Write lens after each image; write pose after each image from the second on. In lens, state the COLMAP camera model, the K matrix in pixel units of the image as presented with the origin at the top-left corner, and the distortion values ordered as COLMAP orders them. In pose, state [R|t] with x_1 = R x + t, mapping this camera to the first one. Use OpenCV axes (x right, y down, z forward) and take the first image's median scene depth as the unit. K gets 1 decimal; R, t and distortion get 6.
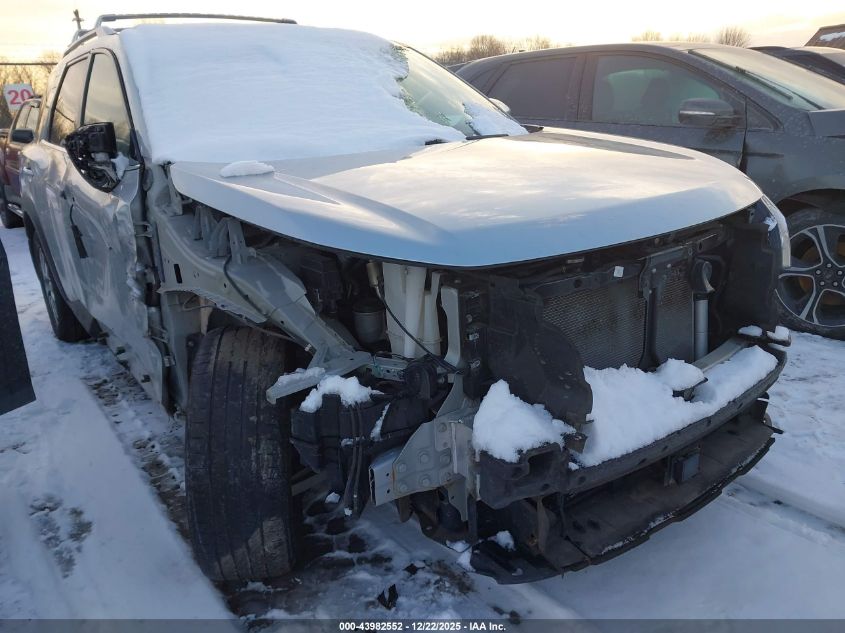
lens RADIAL K [[696.3, 0, 420.6], [0, 696.3, 281.9], [0, 0, 1]] dist [0.068482, -0.094814]
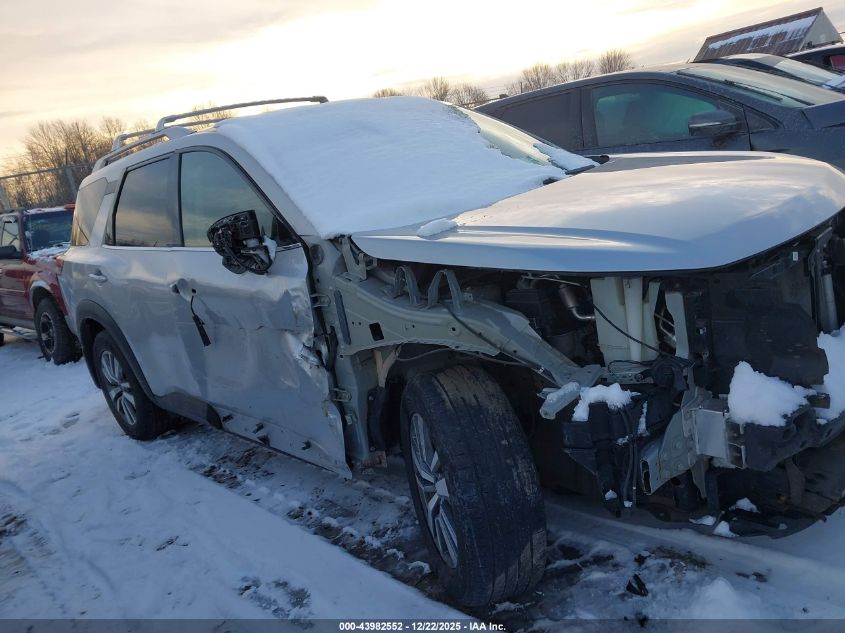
lens RADIAL K [[696.3, 0, 420.6], [0, 696.3, 281.9], [0, 0, 1]] dist [0.068482, -0.094814]
pose [[0.979657, -0.170714, 0.105491, -0.417796], [0.177845, 0.982085, -0.062297, -0.009125], [-0.092967, 0.079791, 0.992467, -0.097801]]
